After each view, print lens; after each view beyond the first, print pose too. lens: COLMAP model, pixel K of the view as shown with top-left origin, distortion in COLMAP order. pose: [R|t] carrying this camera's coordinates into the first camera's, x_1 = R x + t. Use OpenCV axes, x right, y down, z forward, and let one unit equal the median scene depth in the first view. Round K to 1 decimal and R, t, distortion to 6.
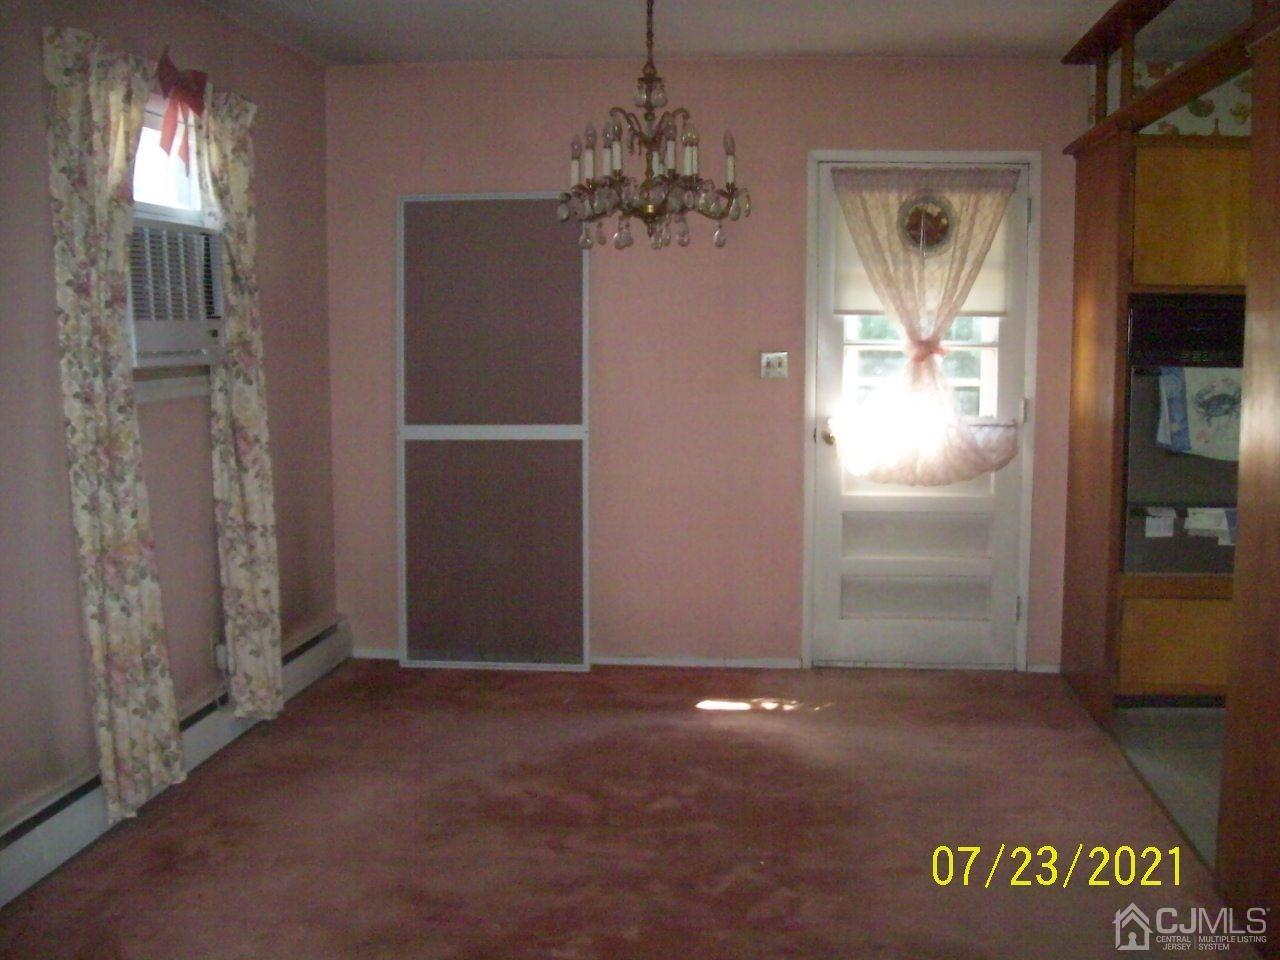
lens RADIAL K [[1417.2, 0, 665.4], [0, 1417.2, 482.6], [0, 0, 1]] dist [-0.183273, 0.189904]
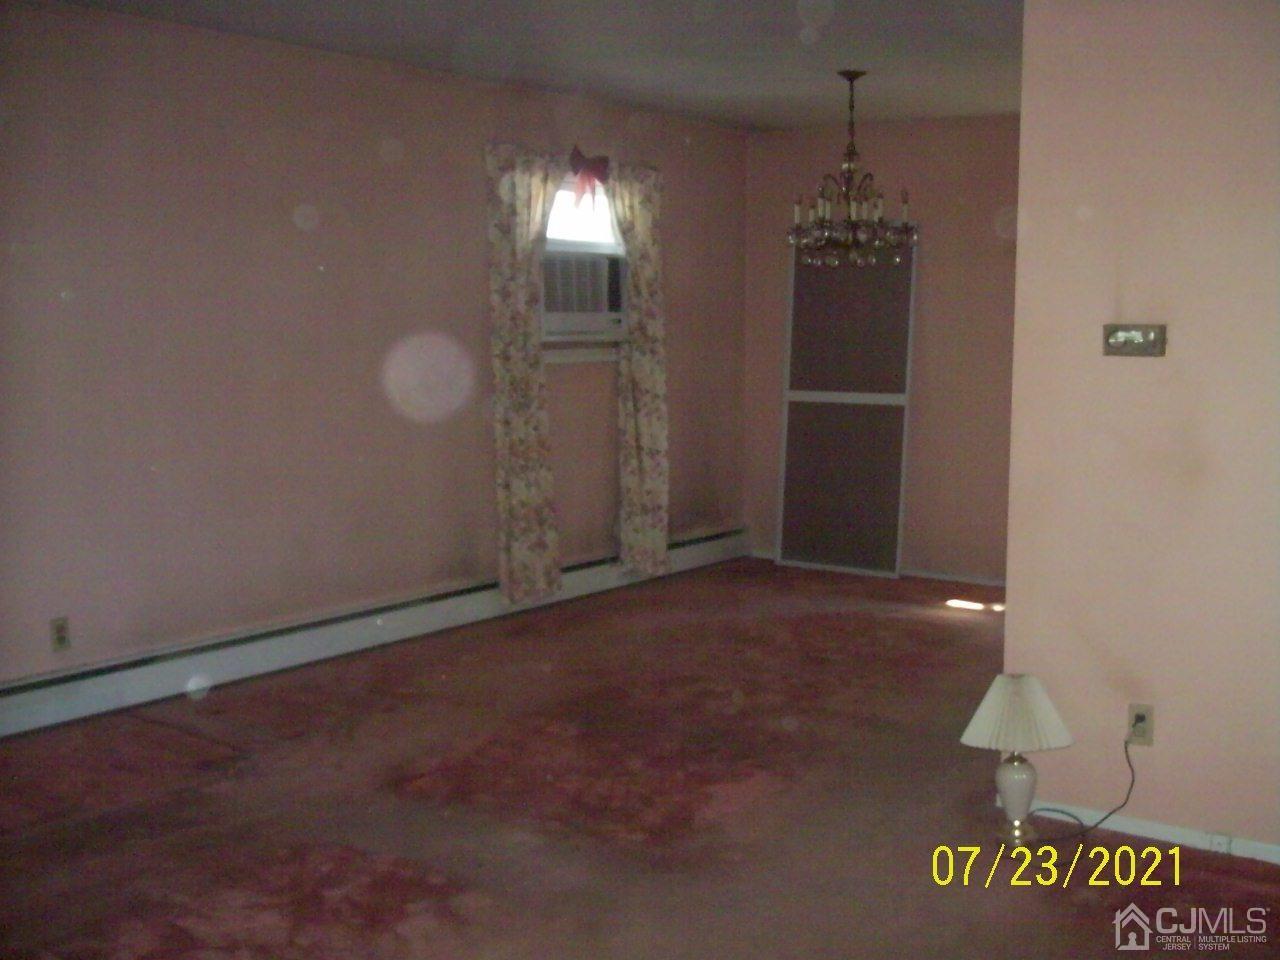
lens RADIAL K [[1417.2, 0, 665.4], [0, 1417.2, 482.6], [0, 0, 1]] dist [-0.183273, 0.189904]
pose [[0.864766, 0.064353, -0.498035, 0.490736], [-0.062204, 0.997844, 0.020926, 0.034286], [0.498308, 0.012884, 0.866904, -0.323648]]
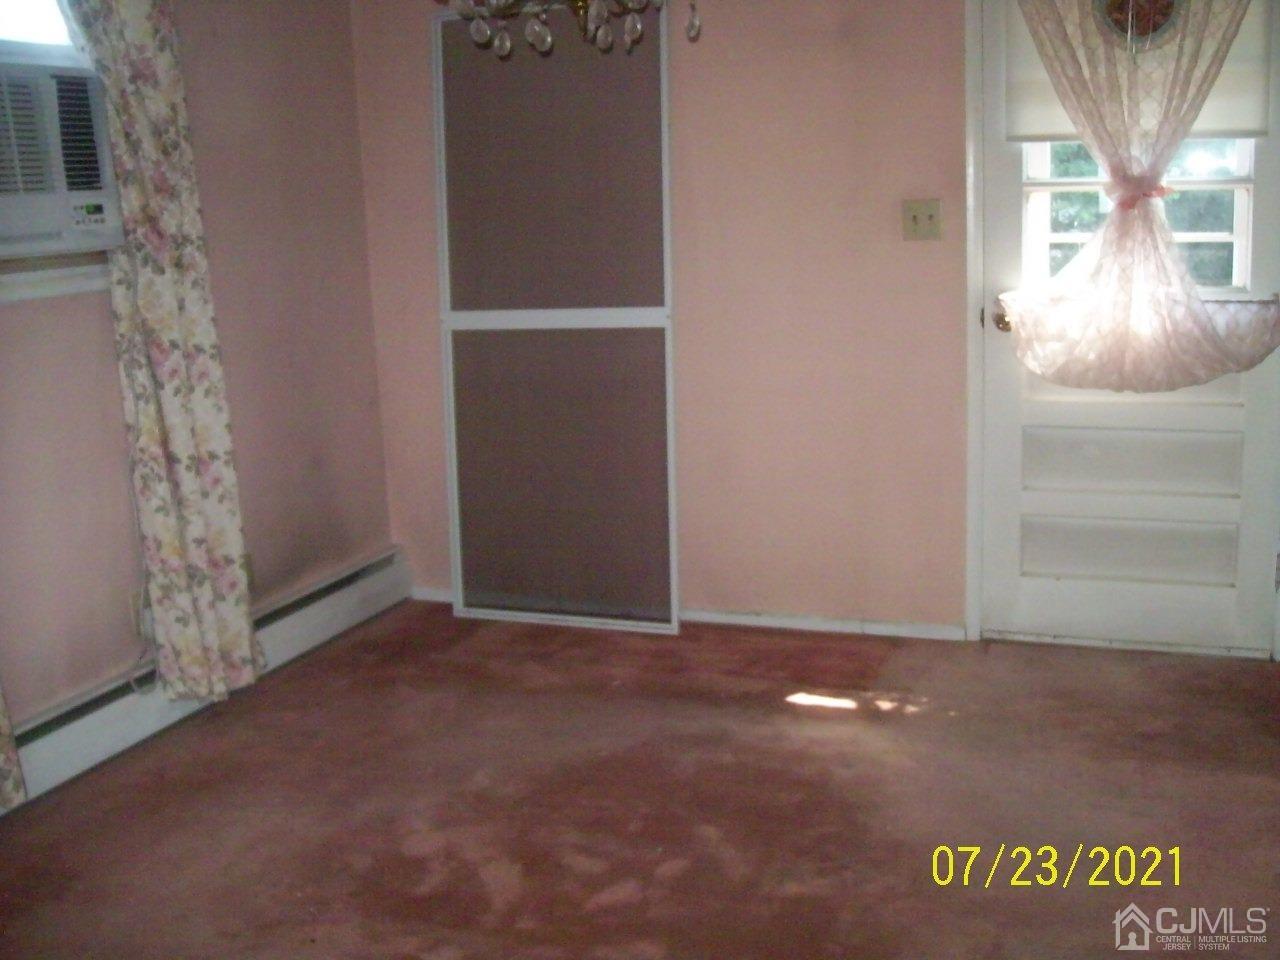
lens RADIAL K [[1417.2, 0, 665.4], [0, 1417.2, 482.6], [0, 0, 1]] dist [-0.183273, 0.189904]
pose [[0.962488, 0.015196, -0.270899, 0.169950], [0.013582, 0.994480, 0.104042, -0.030844], [0.270984, -0.103819, 0.956969, 0.329566]]
